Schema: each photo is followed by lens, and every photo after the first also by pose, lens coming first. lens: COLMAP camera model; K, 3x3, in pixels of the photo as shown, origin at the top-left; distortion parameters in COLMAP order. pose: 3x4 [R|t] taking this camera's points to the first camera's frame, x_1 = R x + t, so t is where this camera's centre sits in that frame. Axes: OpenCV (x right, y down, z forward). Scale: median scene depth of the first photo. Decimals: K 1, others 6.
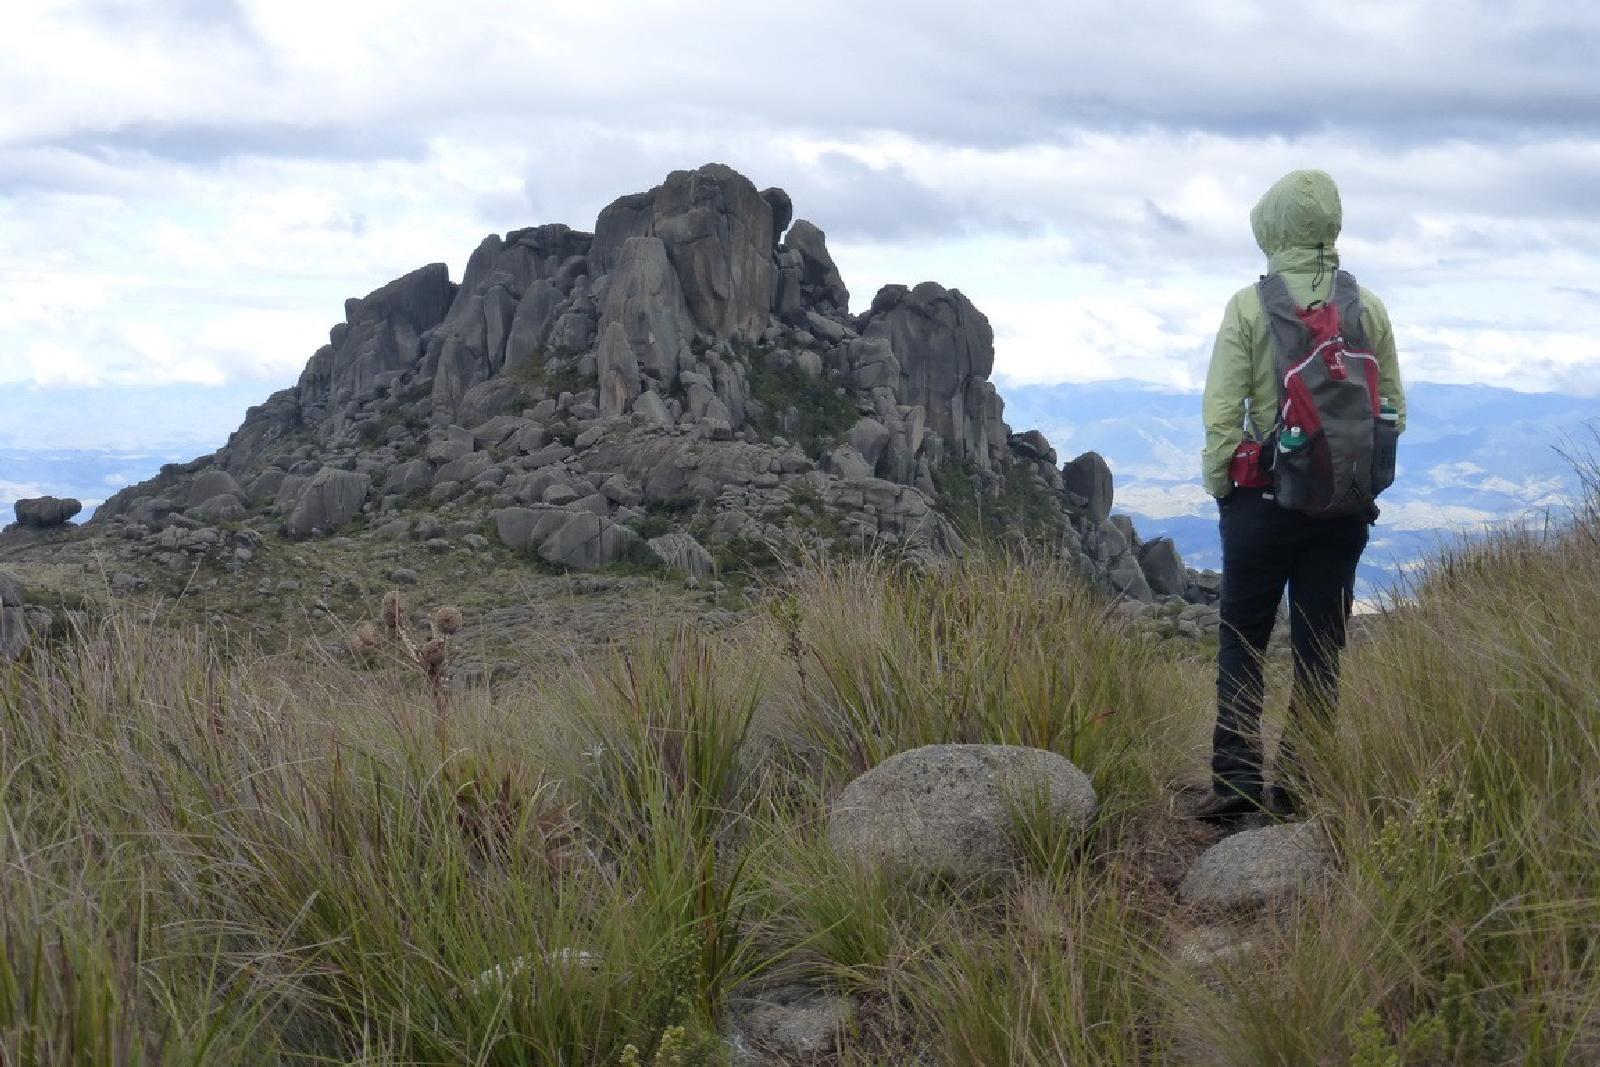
lens RADIAL K [[1312.0, 0, 800.0], [0, 1312.0, 533.5], [0, 0, 1]] dist [-0.006906, 0.000430]
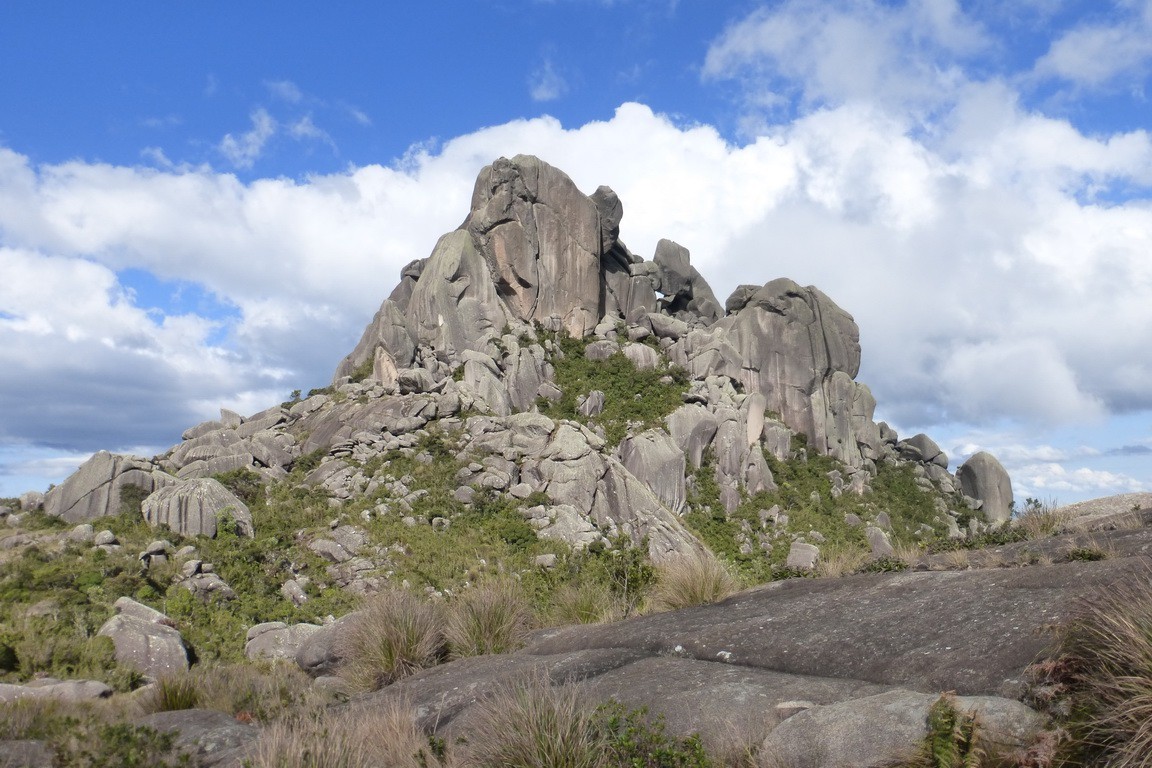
lens RADIAL K [[944.6, 0, 576.0], [0, 944.6, 384.0], [0, 0, 1]] dist [-0.006906, 0.000430]
pose [[0.967264, -0.047685, -0.249253, 0.130659], [-0.001836, 0.980847, -0.194772, 0.026366], [0.253767, 0.188853, 0.948650, 0.321486]]
